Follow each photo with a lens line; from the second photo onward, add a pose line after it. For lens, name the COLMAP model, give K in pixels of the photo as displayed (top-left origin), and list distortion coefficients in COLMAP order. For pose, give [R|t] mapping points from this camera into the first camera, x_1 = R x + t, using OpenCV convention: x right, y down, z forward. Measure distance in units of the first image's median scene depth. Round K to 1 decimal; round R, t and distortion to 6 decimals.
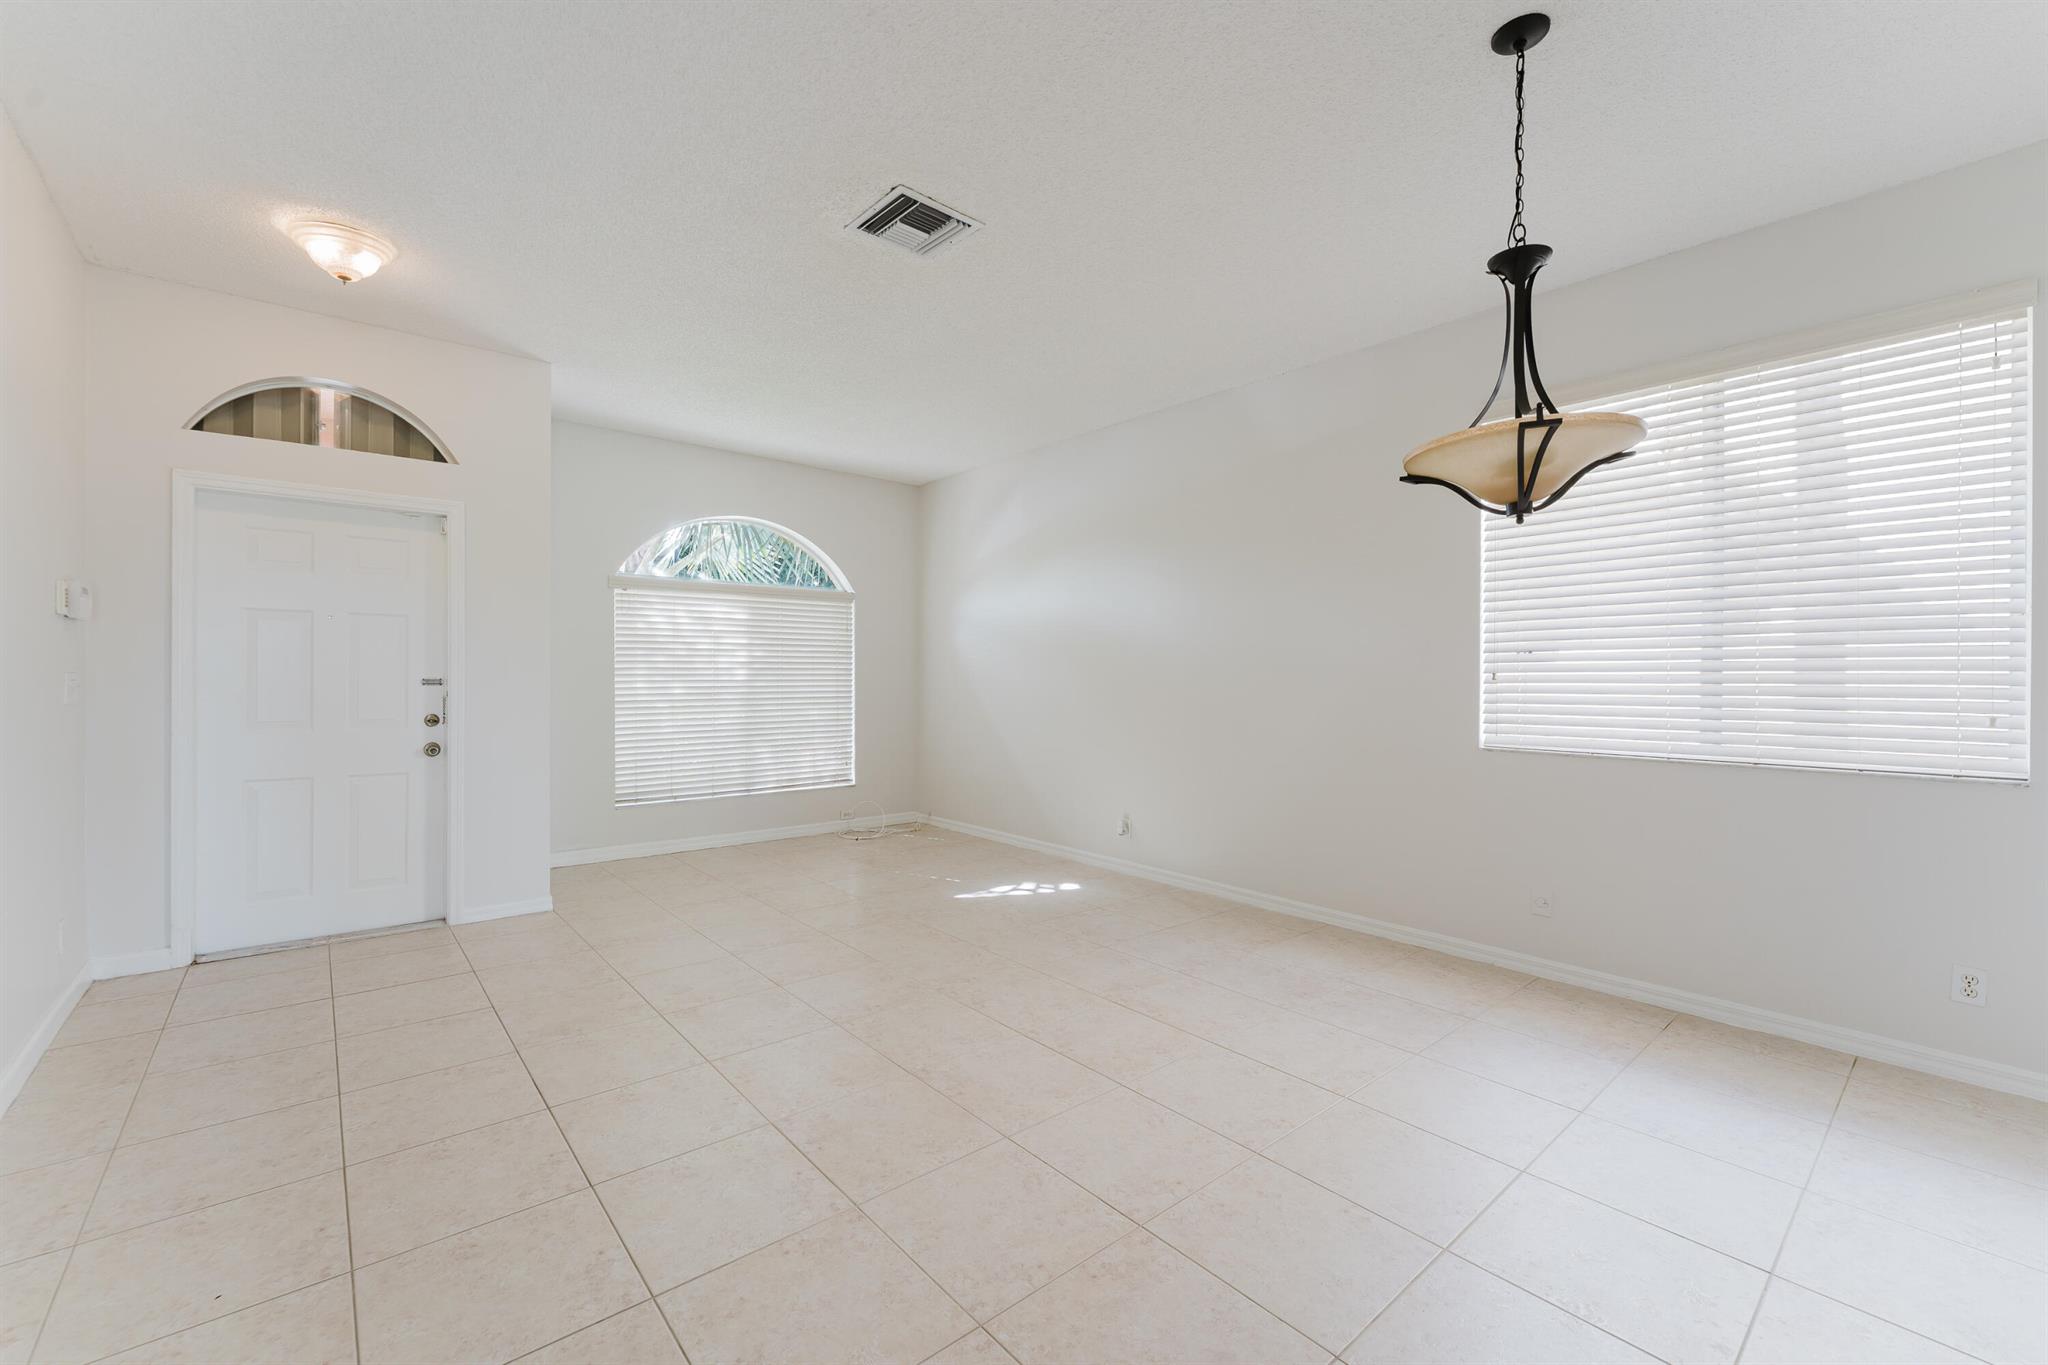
lens RADIAL K [[822.8, 0, 1024.0], [0, 822.8, 682.5], [0, 0, 1]] dist [-0.000762, 0.000138]
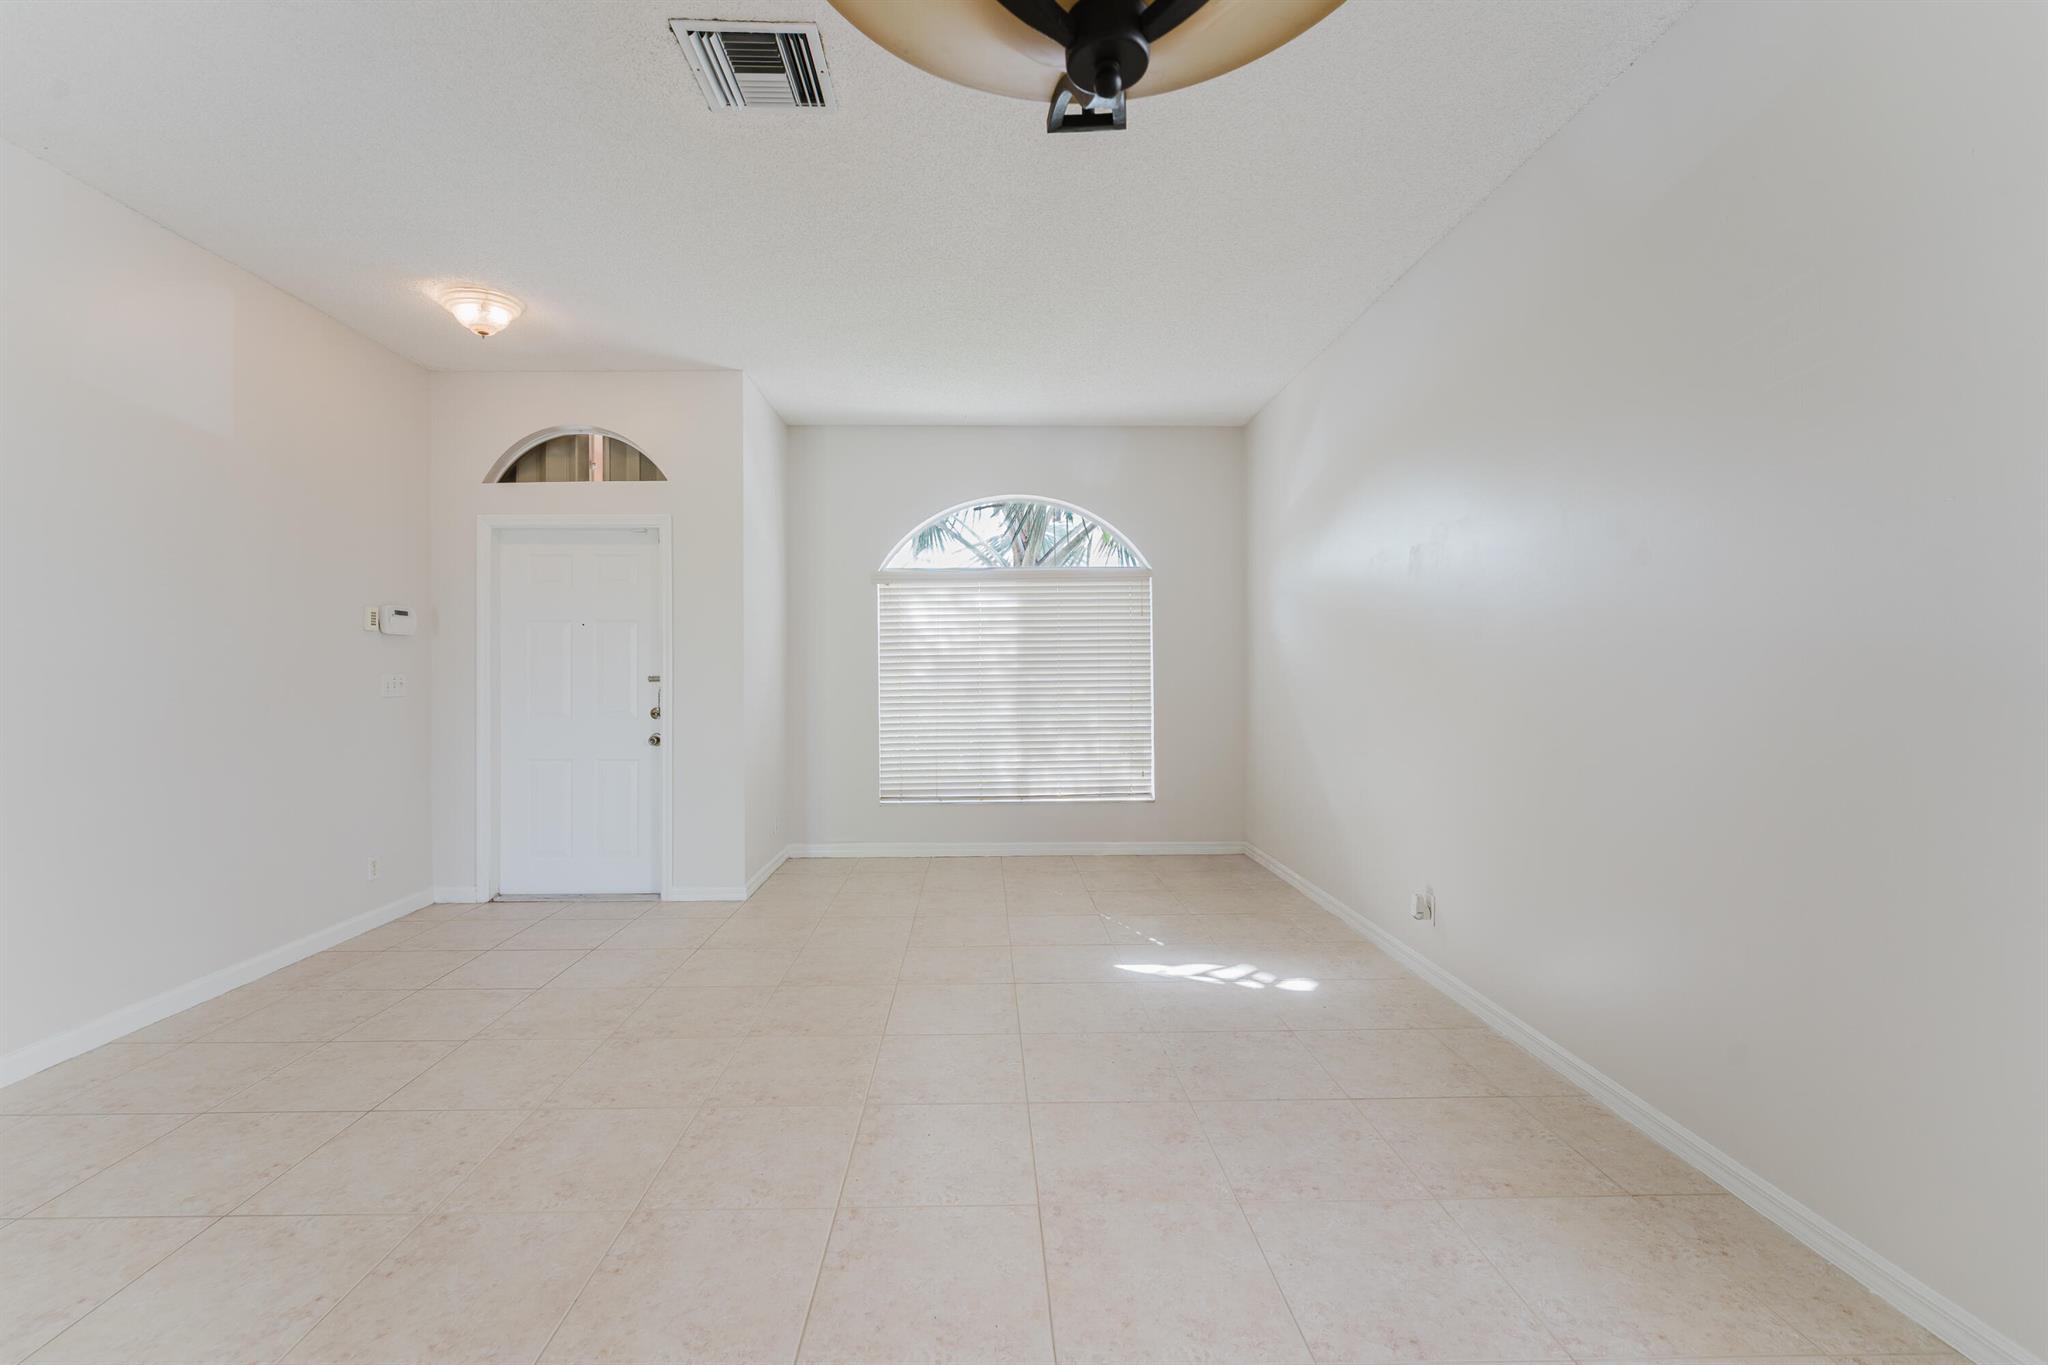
lens RADIAL K [[870.2, 0, 1017.7], [0, 870.2, 673.2], [0, 0, 1]] dist [-0.001375, -0.000401]
pose [[0.778119, -0.006356, -0.628084, 0.355526], [0.005479, 0.999979, -0.003331, -0.001949], [0.628092, -0.000850, 0.778138, 0.347417]]
